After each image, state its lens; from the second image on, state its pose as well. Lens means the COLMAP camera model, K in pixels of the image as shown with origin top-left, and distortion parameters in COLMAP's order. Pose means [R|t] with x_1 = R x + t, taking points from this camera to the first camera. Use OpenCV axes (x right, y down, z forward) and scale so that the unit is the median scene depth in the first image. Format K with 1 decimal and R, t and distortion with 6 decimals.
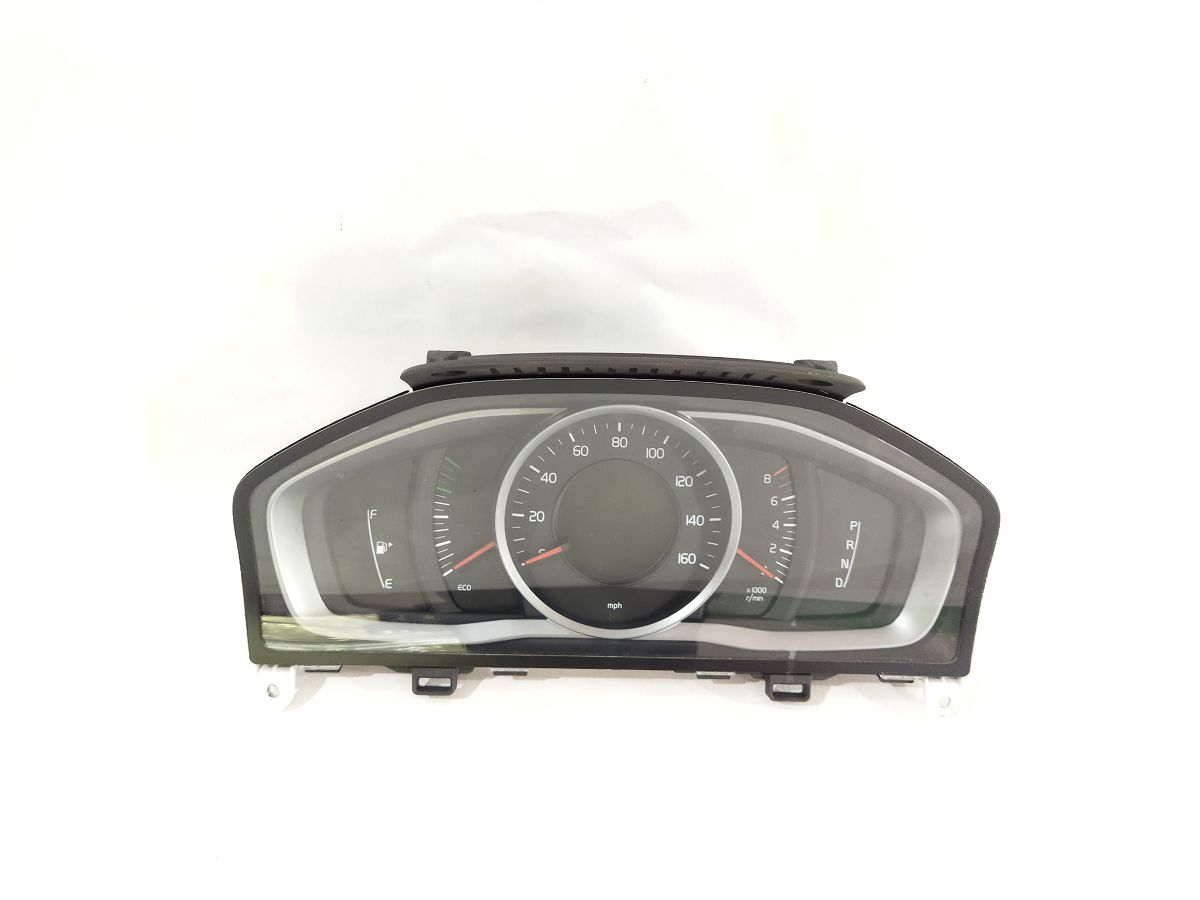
lens RADIAL K [[901.2, 0, 603.8], [0, 901.2, 453.2], [0, 0, 1]] dist [0.104487, -0.181775]
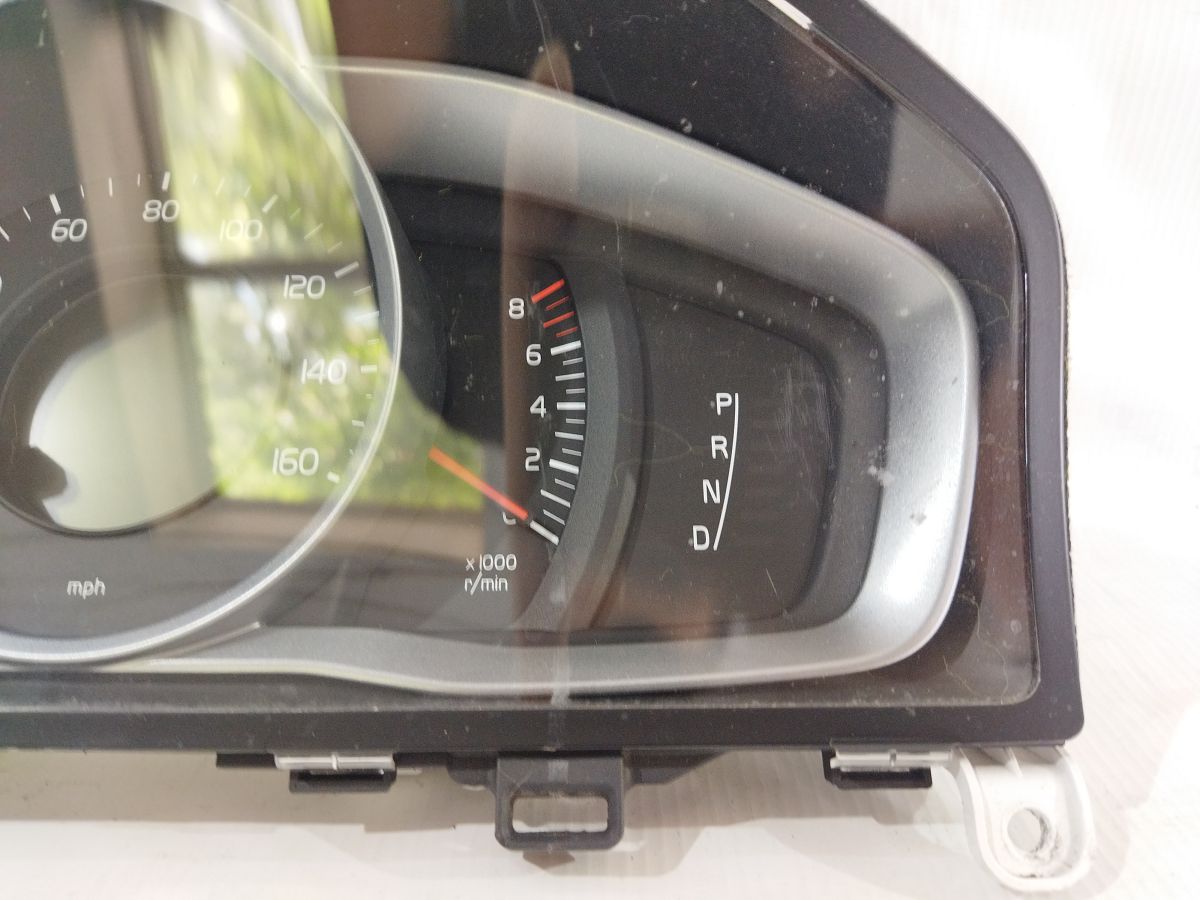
lens RADIAL K [[943.3, 0, 602.1], [0, 943.3, 432.0], [0, 0, 1]] dist [0.093368, -0.218901]
pose [[0.999452, -0.032897, 0.003751, 0.219955], [0.031112, 0.894316, -0.446353, 0.288313], [0.011330, 0.446225, 0.894849, 0.623021]]
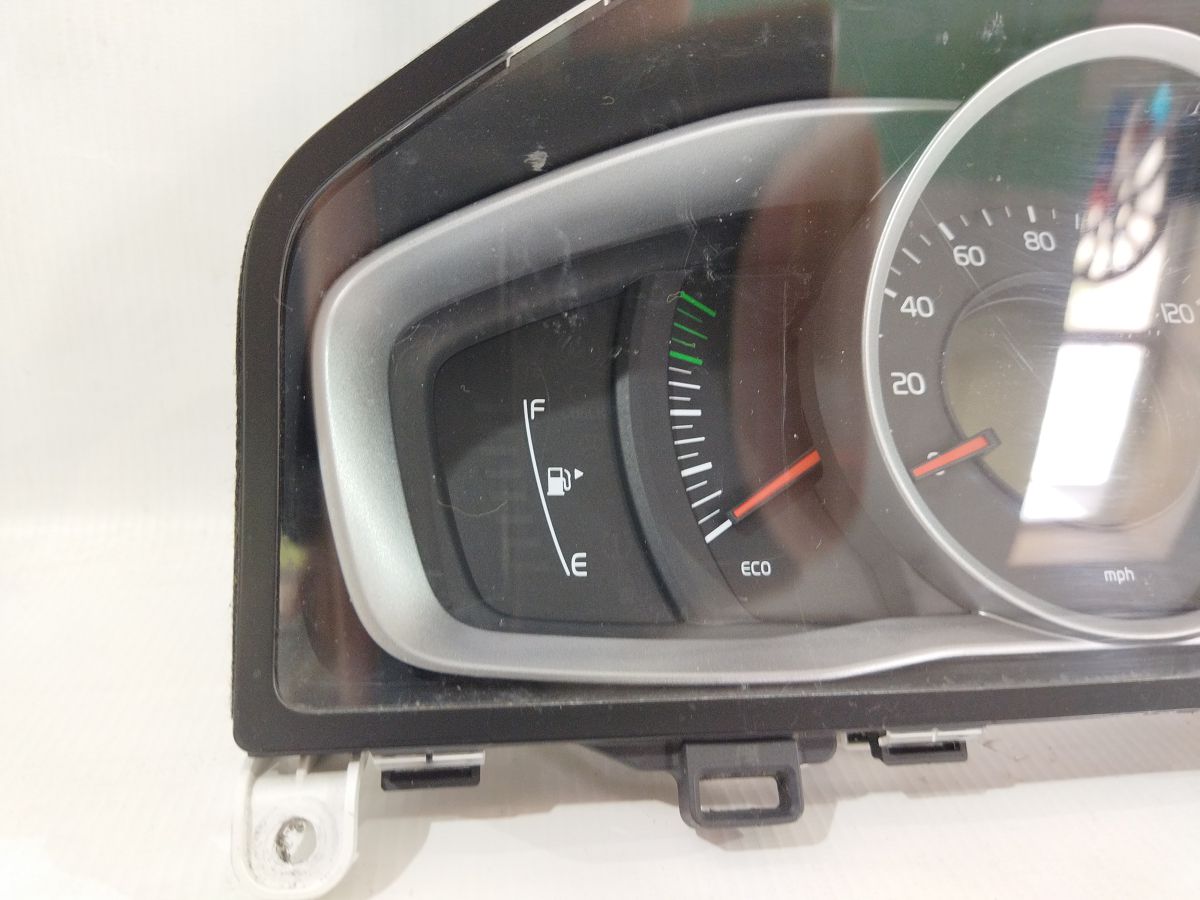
lens RADIAL K [[943.3, 0, 602.1], [0, 943.3, 432.0], [0, 0, 1]] dist [0.093368, -0.218901]
pose [[0.991533, -0.035612, 0.124877, -0.279813], [0.085620, 0.902302, -0.422517, 0.273281], [-0.097630, 0.429631, 0.897711, 0.588656]]
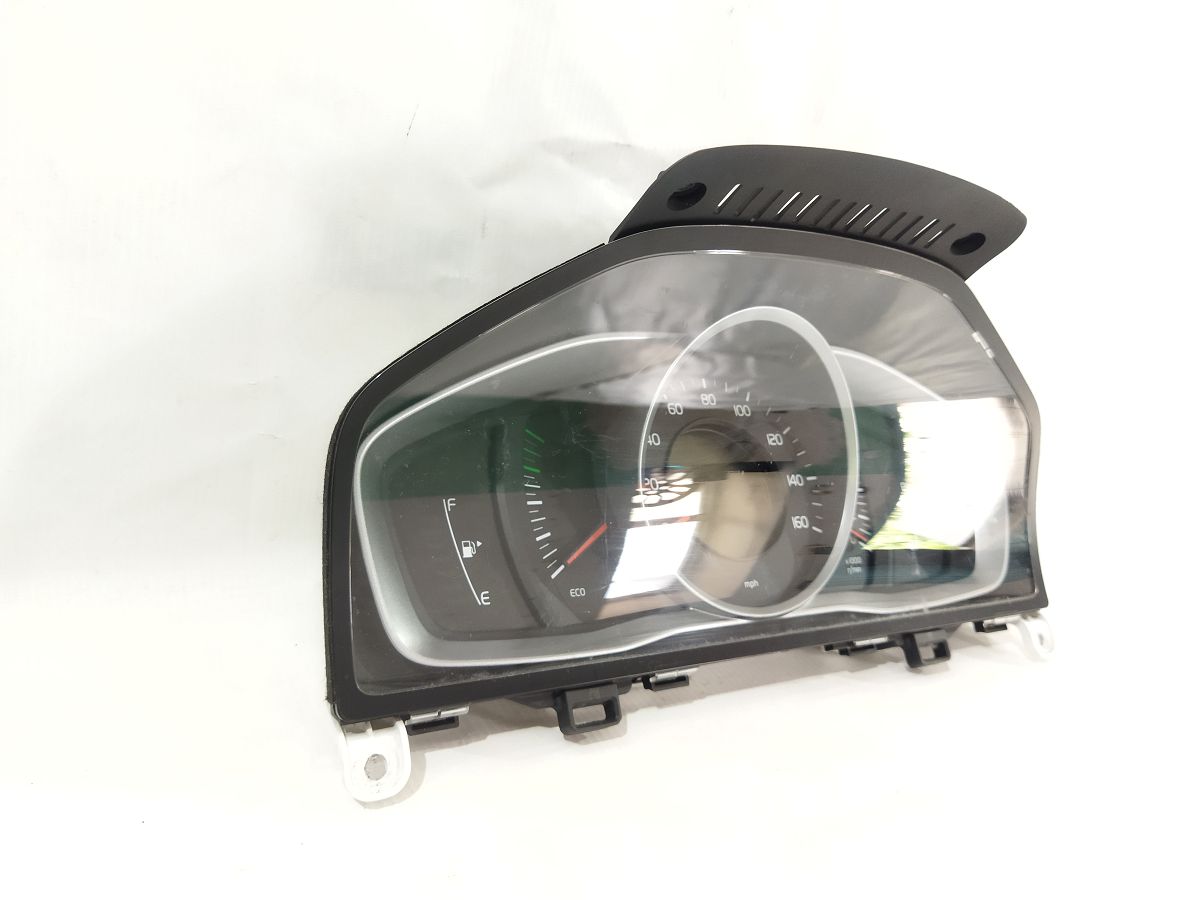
lens RADIAL K [[901.2, 0, 603.8], [0, 901.2, 453.2], [0, 0, 1]] dist [0.104487, -0.181775]
pose [[0.856470, -0.042294, 0.514461, -0.518234], [0.242472, 0.912806, -0.328623, 0.295959], [-0.455704, 0.406198, 0.792046, 0.355474]]
